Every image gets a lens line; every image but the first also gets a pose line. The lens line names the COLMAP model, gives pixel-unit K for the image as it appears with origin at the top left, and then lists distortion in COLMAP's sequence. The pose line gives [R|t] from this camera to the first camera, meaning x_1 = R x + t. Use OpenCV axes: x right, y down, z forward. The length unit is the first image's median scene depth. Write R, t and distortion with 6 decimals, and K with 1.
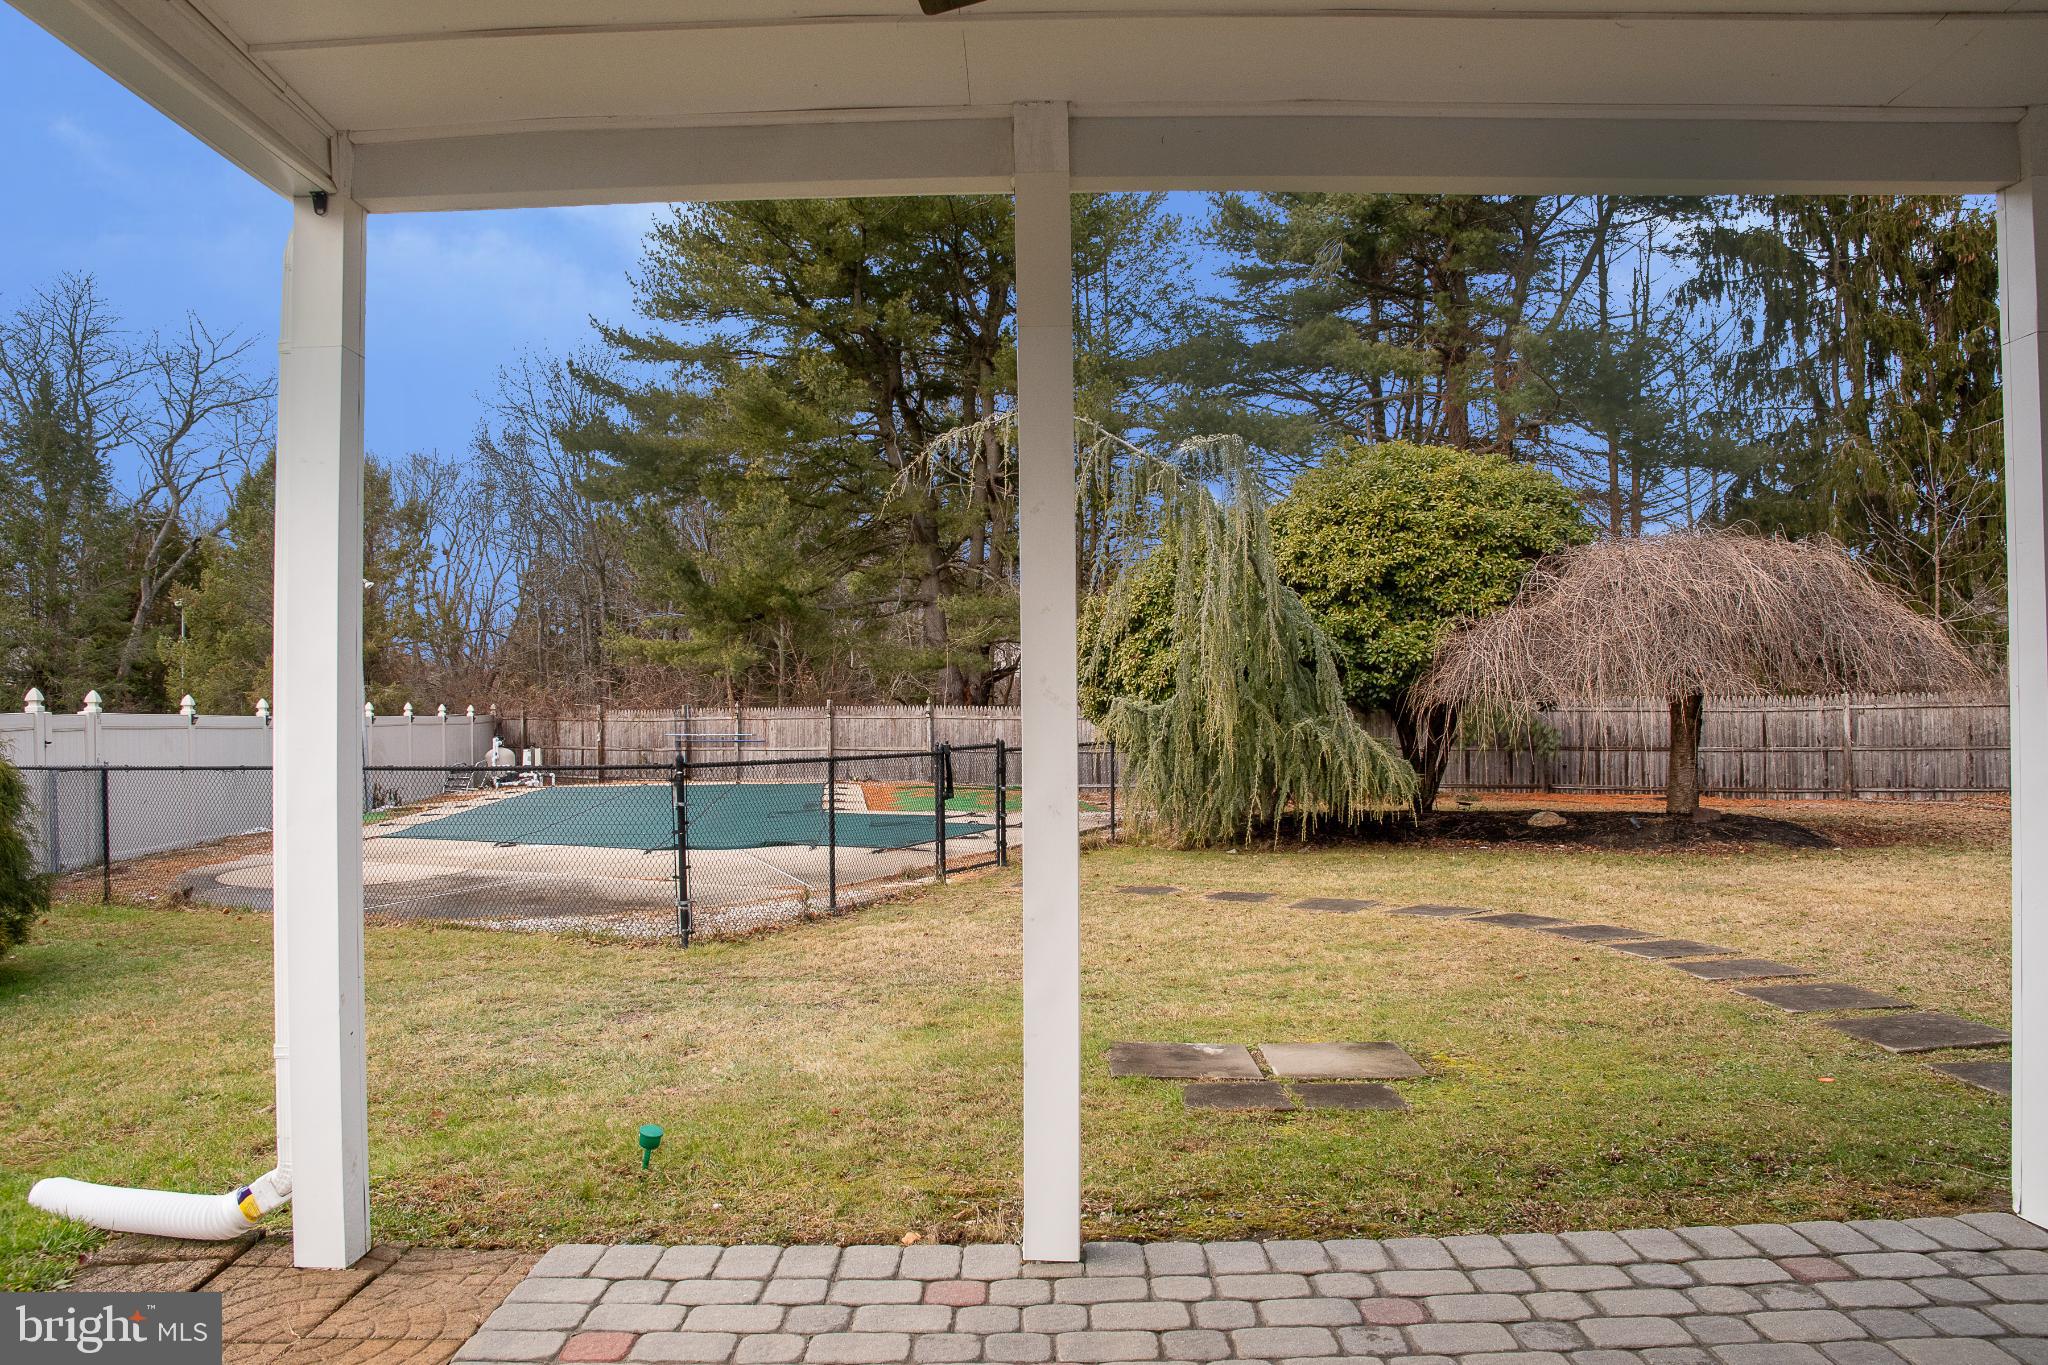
lens RADIAL K [[1501.3, 0, 1006.5], [0, 1501.3, 689.2], [0, 0, 1]] dist [-0.070435, 0.042281]
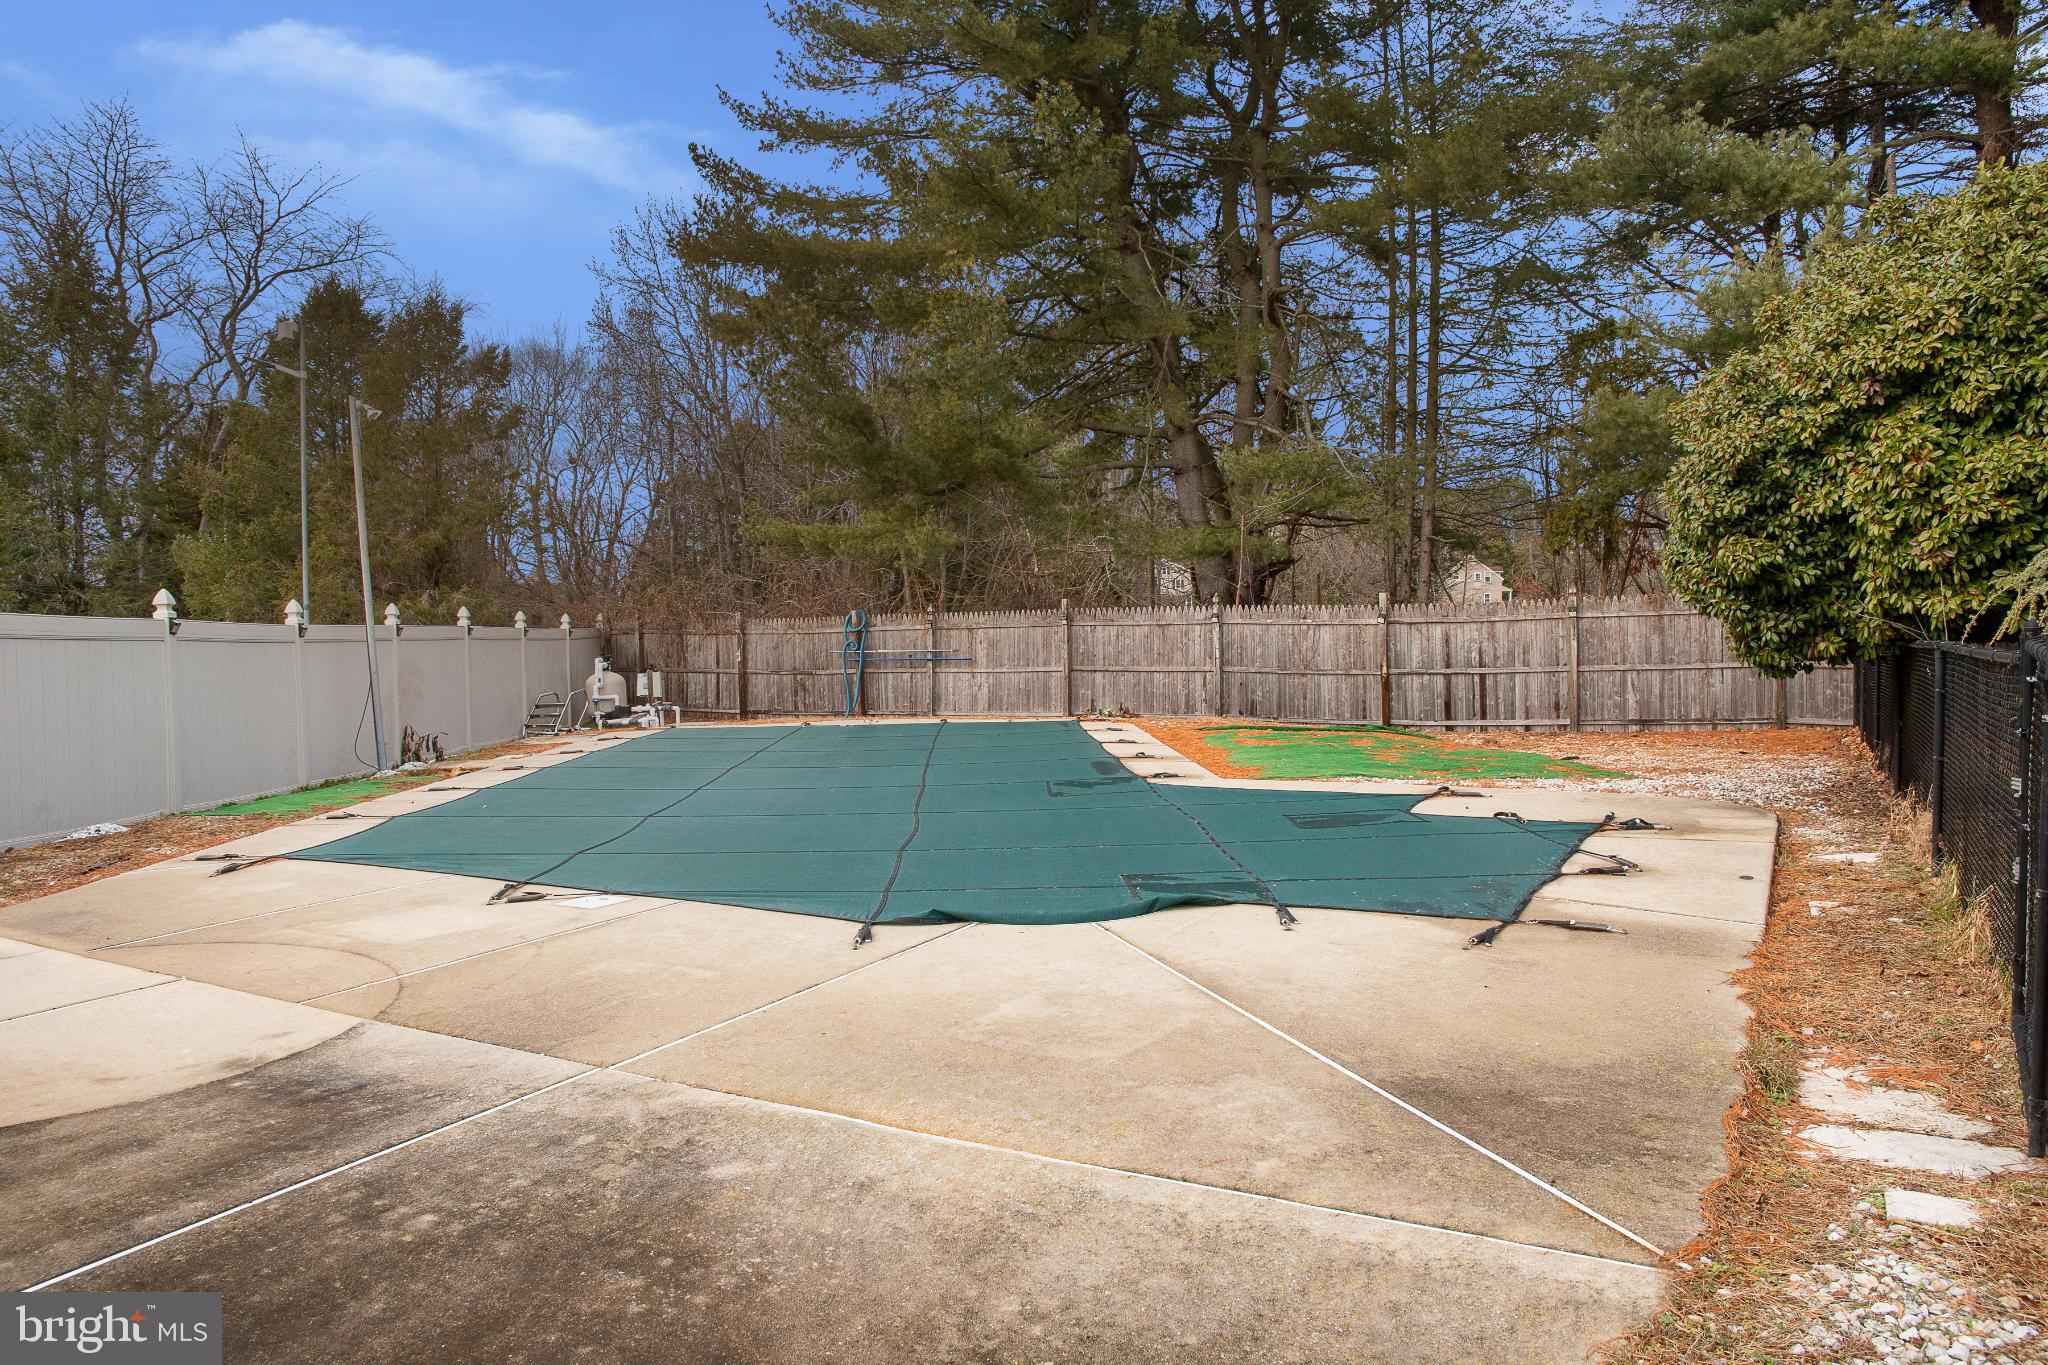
lens RADIAL K [[1501.3, 0, 1034.4], [0, 1501.3, 675.7], [0, 0, 1]] dist [-0.070435, 0.042281]
pose [[0.997316, -0.005811, -0.072987, -0.076361], [0.008939, 0.999053, 0.042592, 0.011827], [0.072670, -0.043130, 0.996423, 0.283887]]
